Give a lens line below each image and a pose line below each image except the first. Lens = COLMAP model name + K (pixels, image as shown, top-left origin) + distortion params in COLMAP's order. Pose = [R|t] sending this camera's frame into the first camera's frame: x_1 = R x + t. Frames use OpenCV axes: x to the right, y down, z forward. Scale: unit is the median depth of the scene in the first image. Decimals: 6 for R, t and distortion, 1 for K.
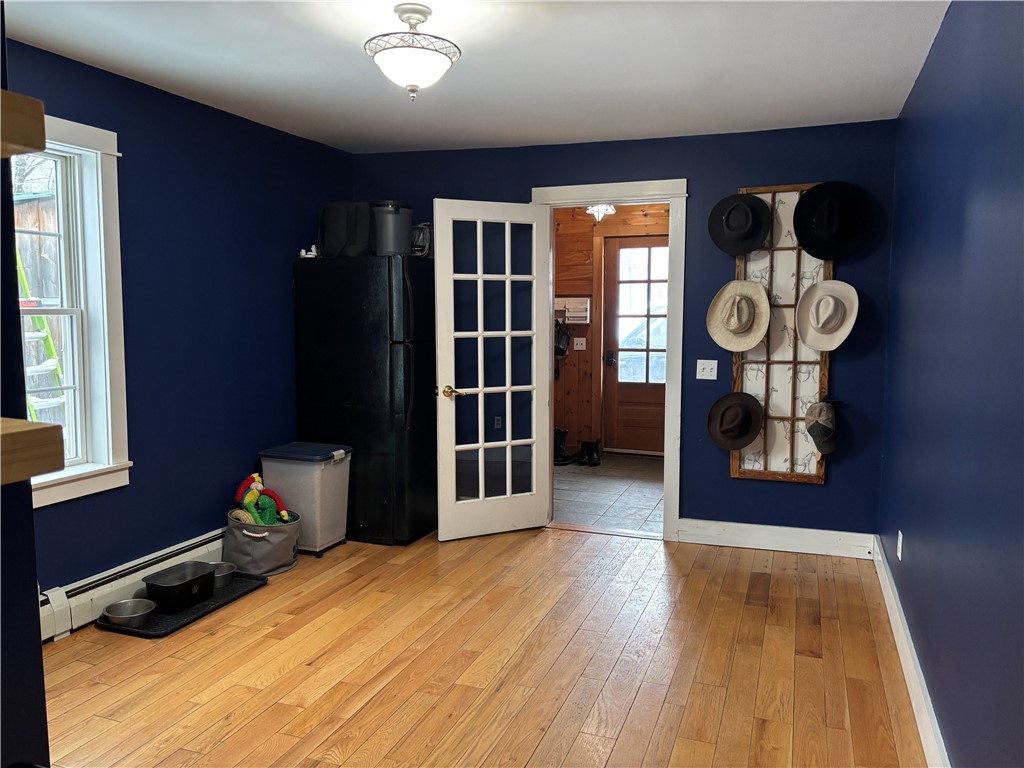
lens RADIAL K [[747.2, 0, 521.0], [0, 747.2, 377.4], [0, 0, 1]] dist [0.030336, -0.011930]
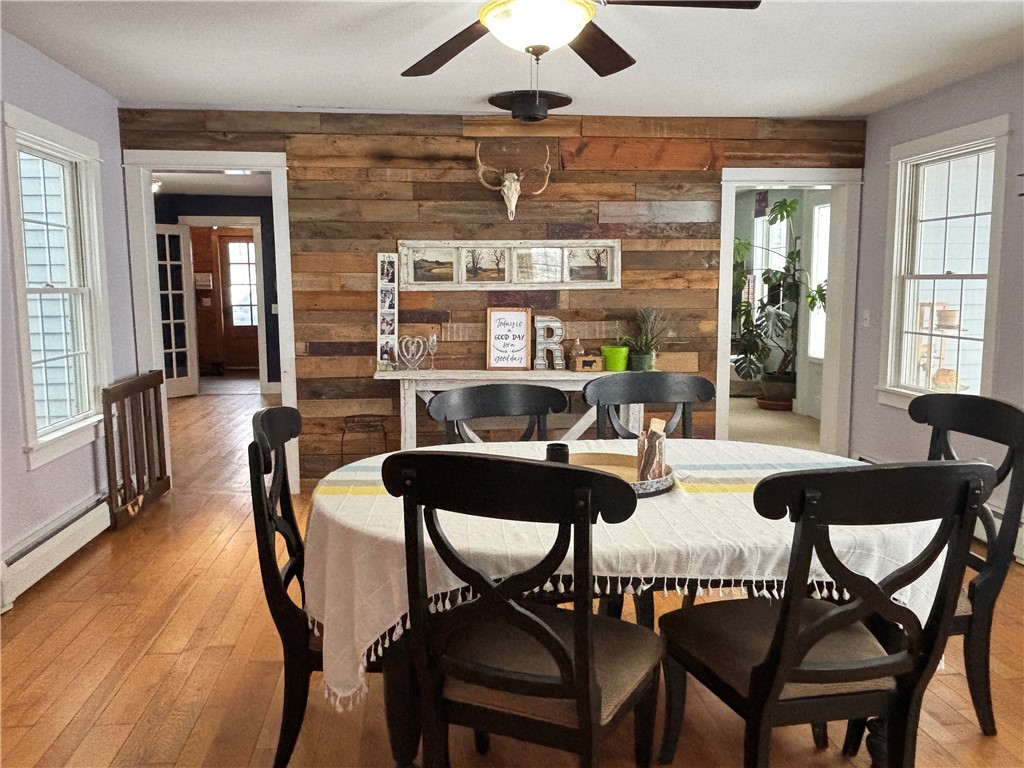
lens RADIAL K [[747.2, 0, 512.6], [0, 747.2, 384.0], [0, 0, 1]] dist [0.030336, -0.011930]
pose [[0.884712, -0.064194, 0.461697, -0.125439], [0.044806, 0.997597, 0.052848, 0.098666], [-0.463980, -0.026068, 0.885462, -0.968962]]
